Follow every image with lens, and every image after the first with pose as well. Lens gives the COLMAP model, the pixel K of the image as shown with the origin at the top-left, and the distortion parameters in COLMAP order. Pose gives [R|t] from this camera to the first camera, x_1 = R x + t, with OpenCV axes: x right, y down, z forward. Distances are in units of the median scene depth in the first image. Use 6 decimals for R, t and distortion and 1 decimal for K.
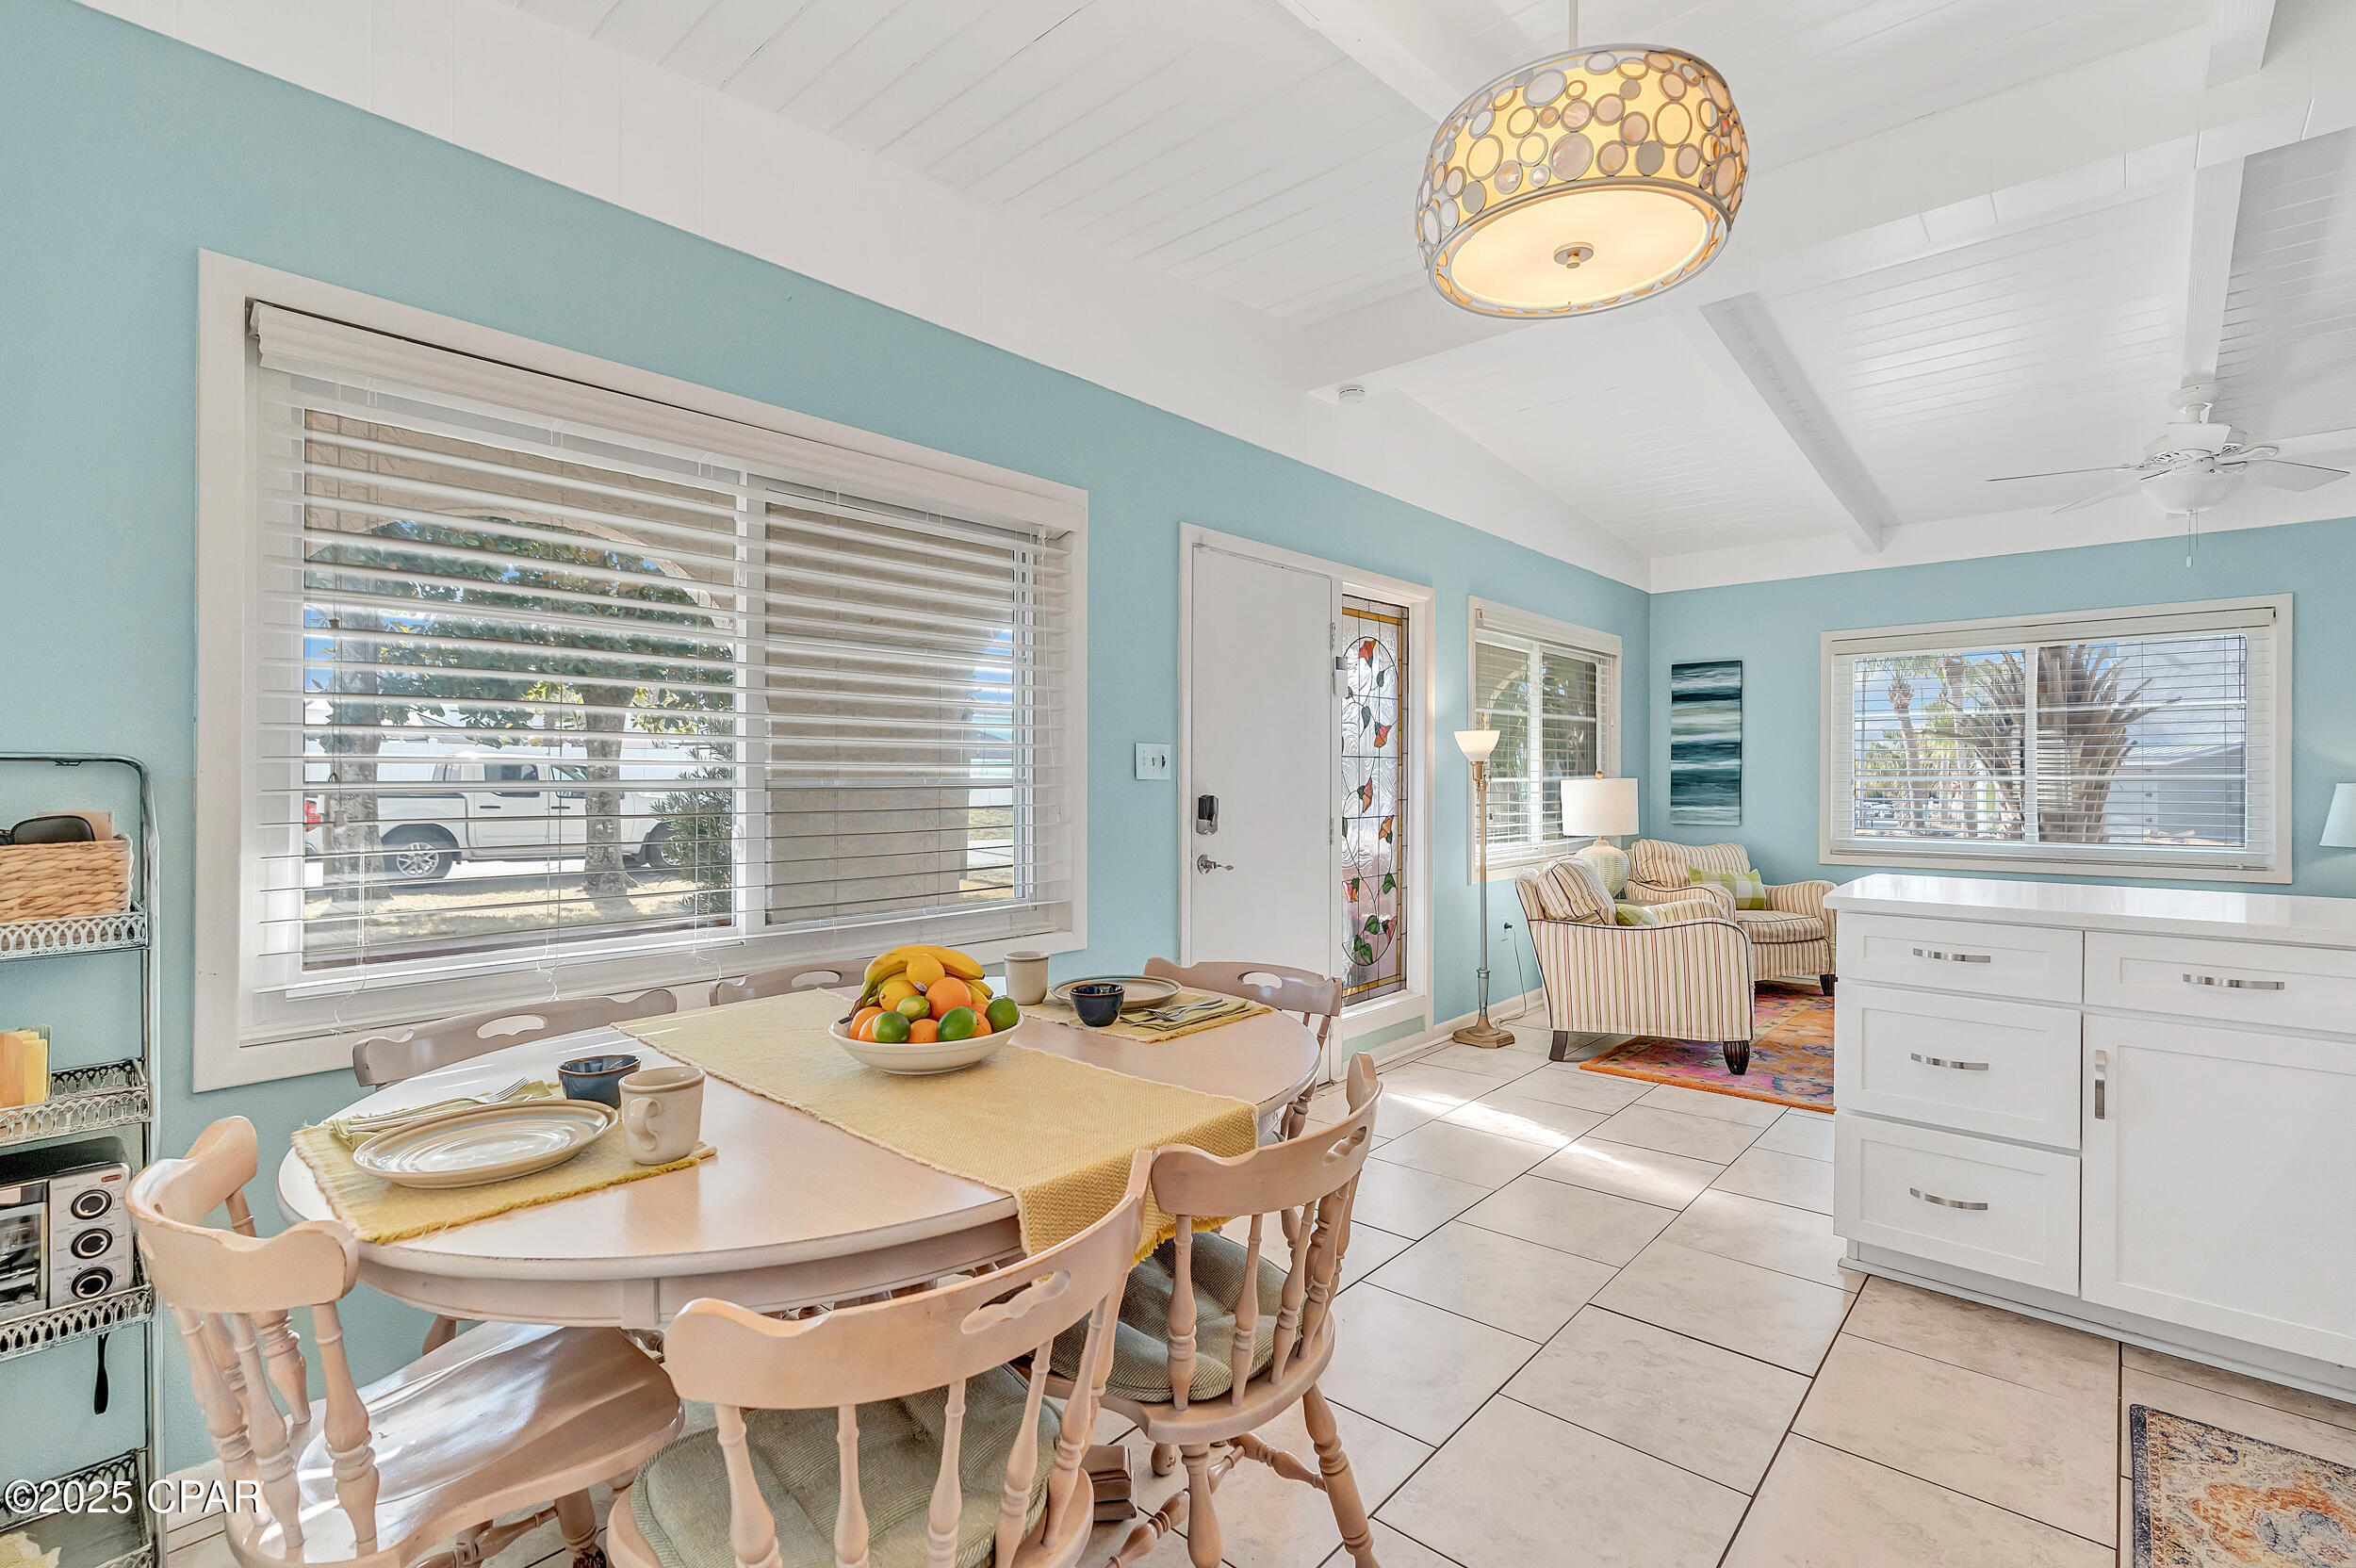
lens RADIAL K [[1071.6, 0, 1221.9], [0, 1071.6, 774.3], [0, 0, 1]] dist [-0.005472, 0.004522]
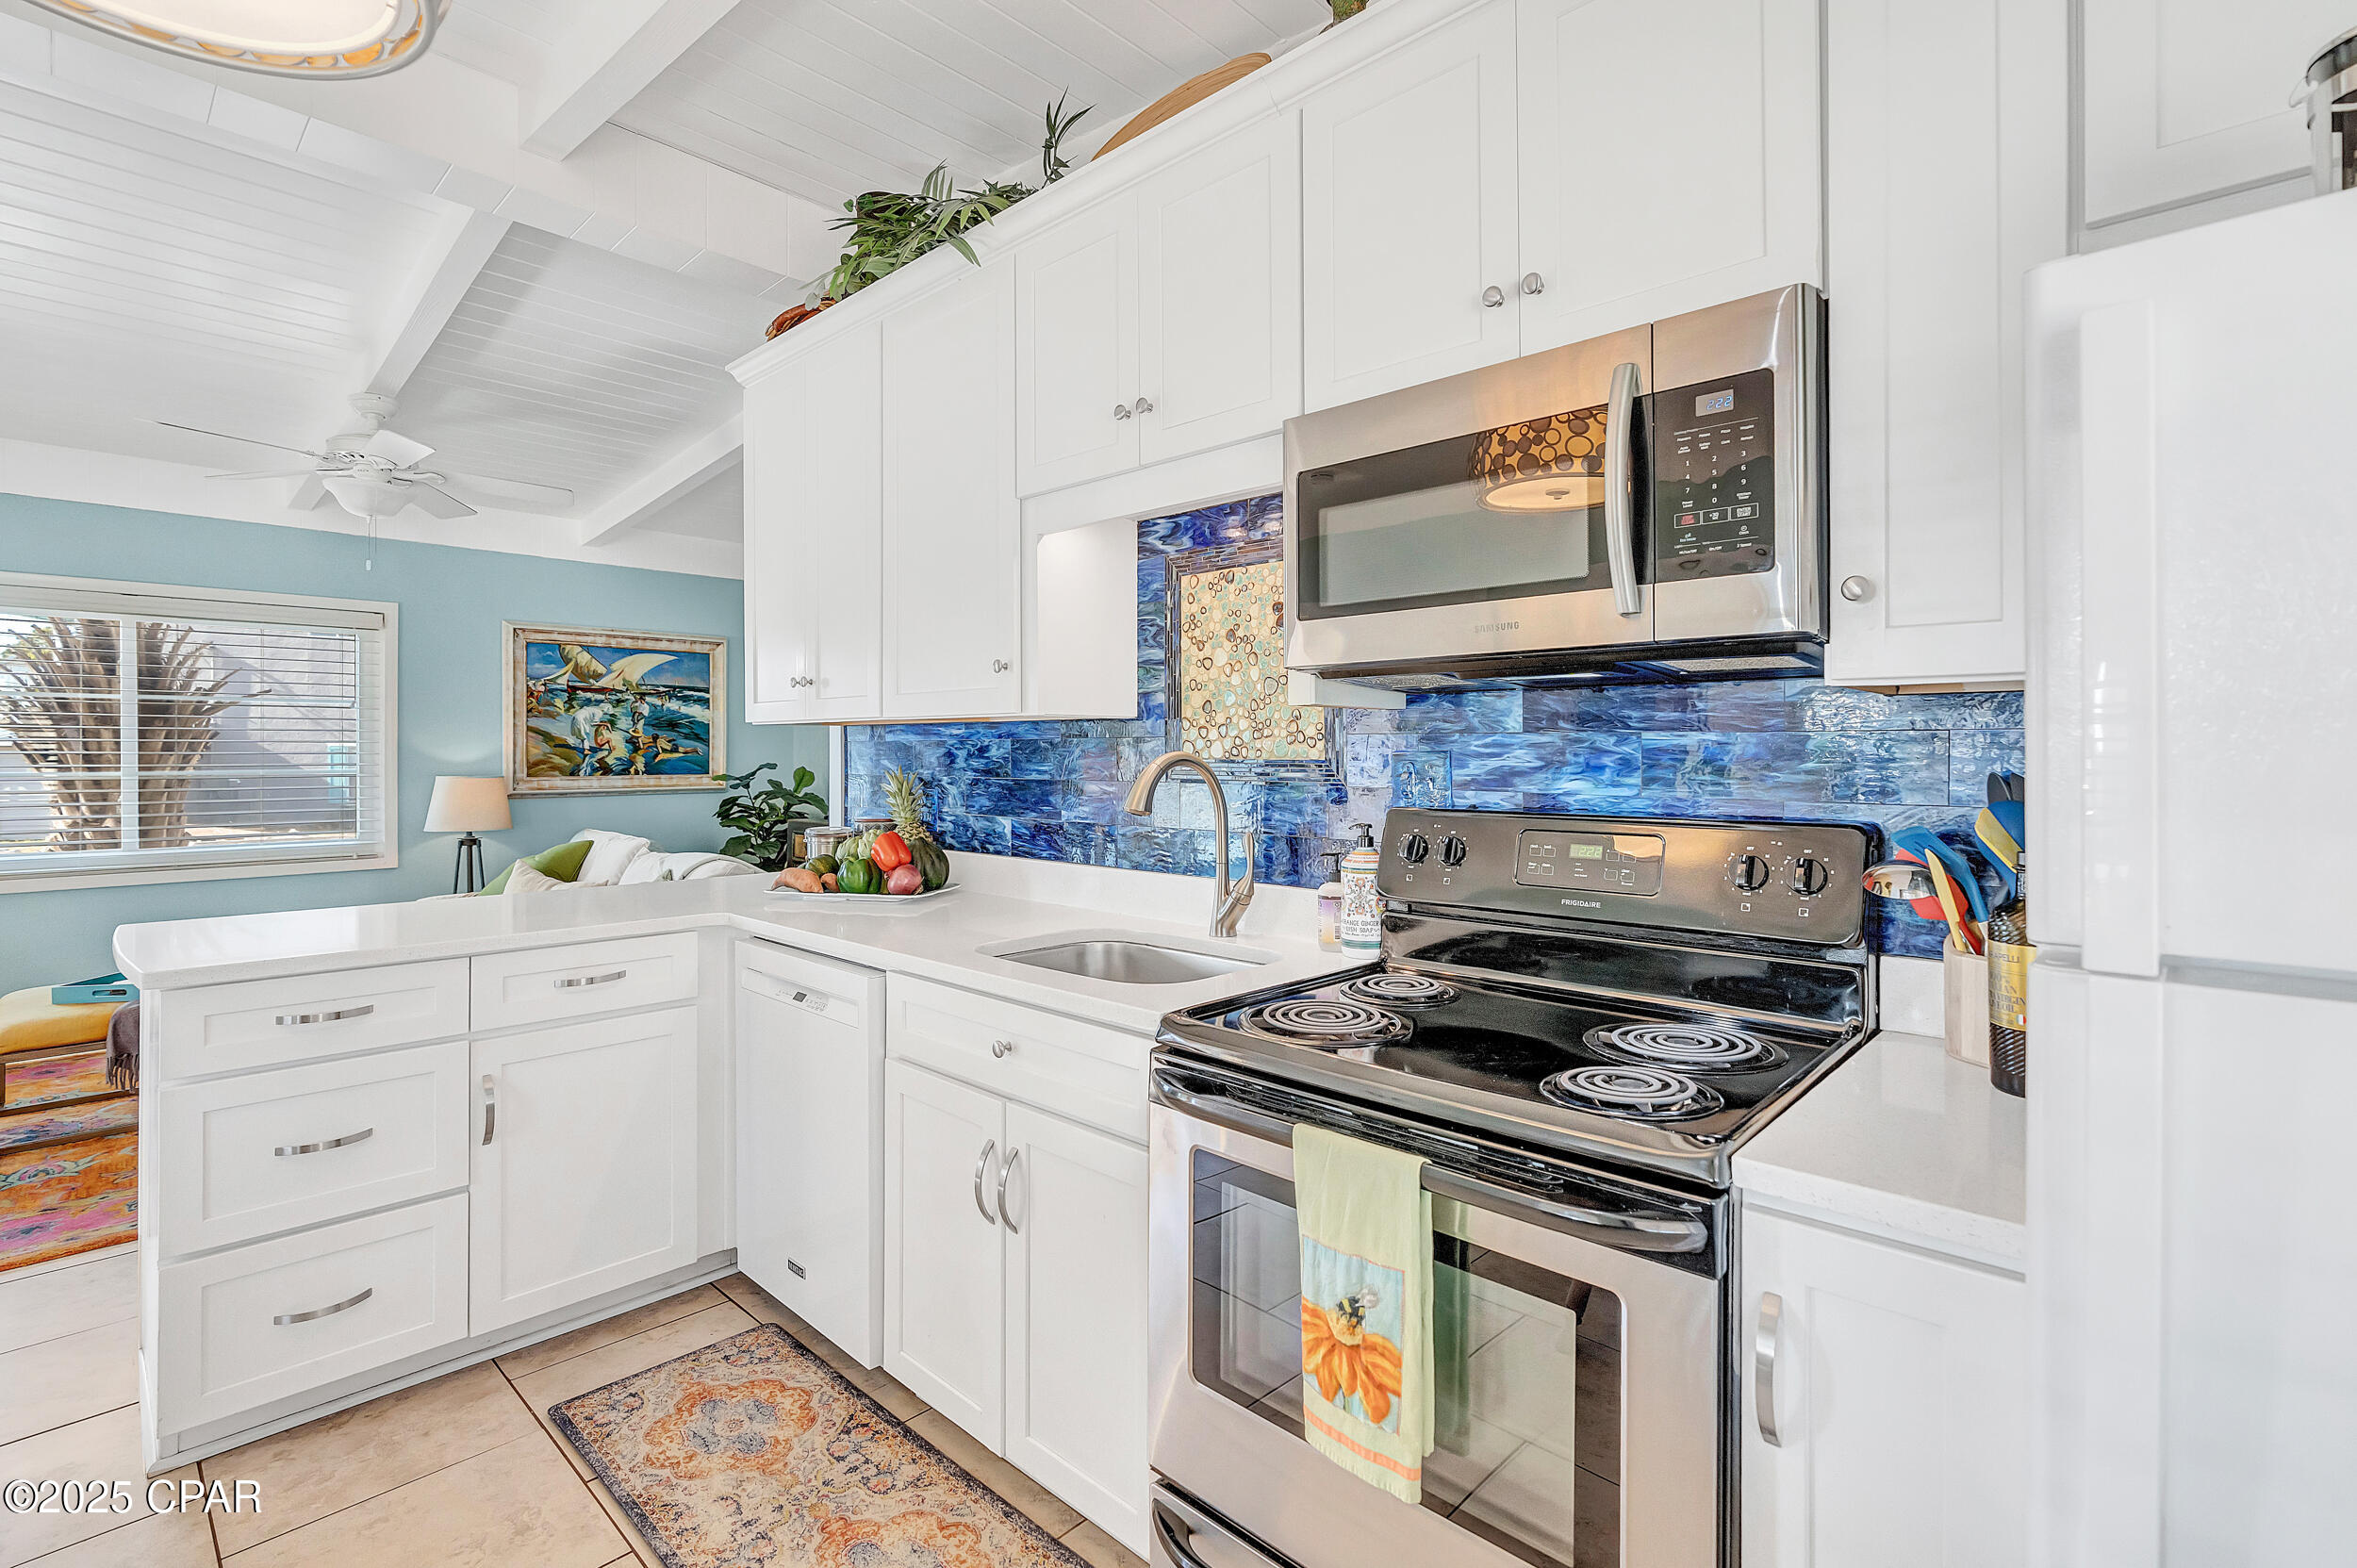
lens RADIAL K [[1072.2, 0, 1190.8], [0, 1072.2, 749.3], [0, 0, 1]] dist [-0.005472, 0.004522]
pose [[0.049699, 0.004548, 0.998754, -0.125918], [-0.004700, 0.999980, -0.004320, -0.038429], [-0.998753, -0.004479, 0.049720, 0.278571]]
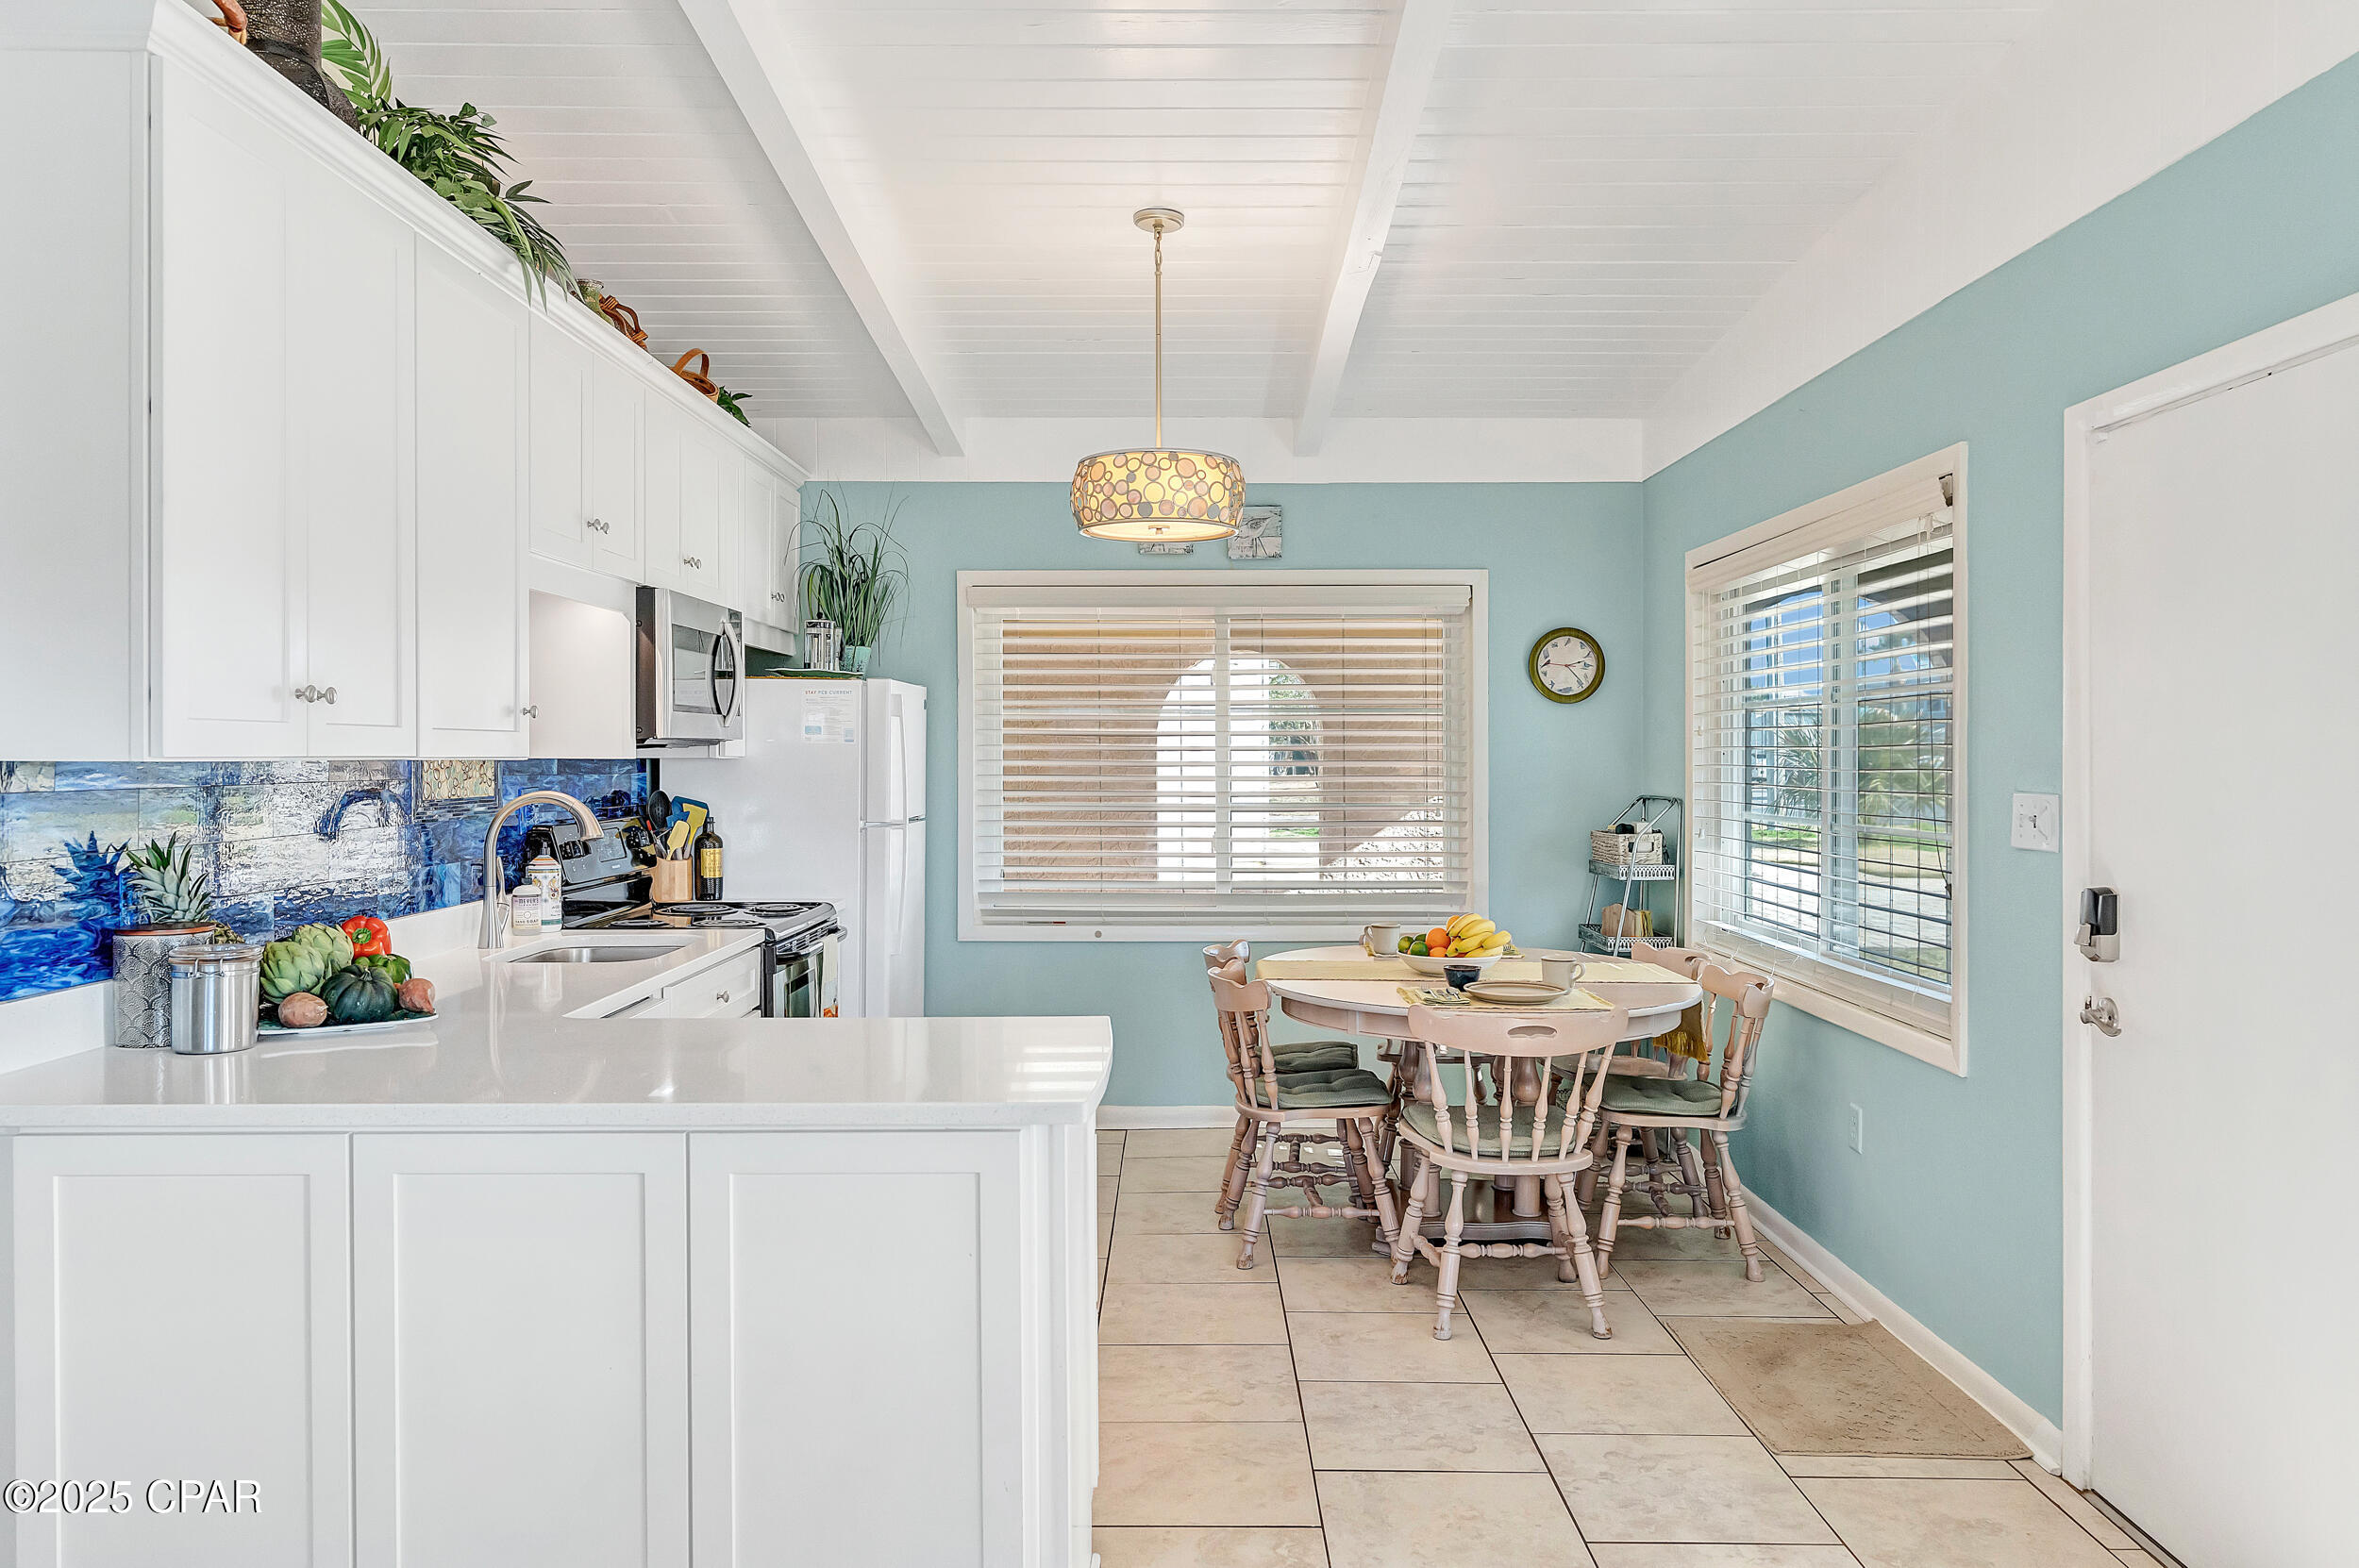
lens RADIAL K [[1652.5, 0, 1153.9], [0, 1652.5, 712.0], [0, 0, 1]] dist [0.029662, -0.010161]
pose [[-0.772589, -0.014958, -0.634730, 1.342651], [0.003691, 0.999600, -0.028048, -0.071342], [0.634895, -0.024013, -0.772225, 2.018053]]
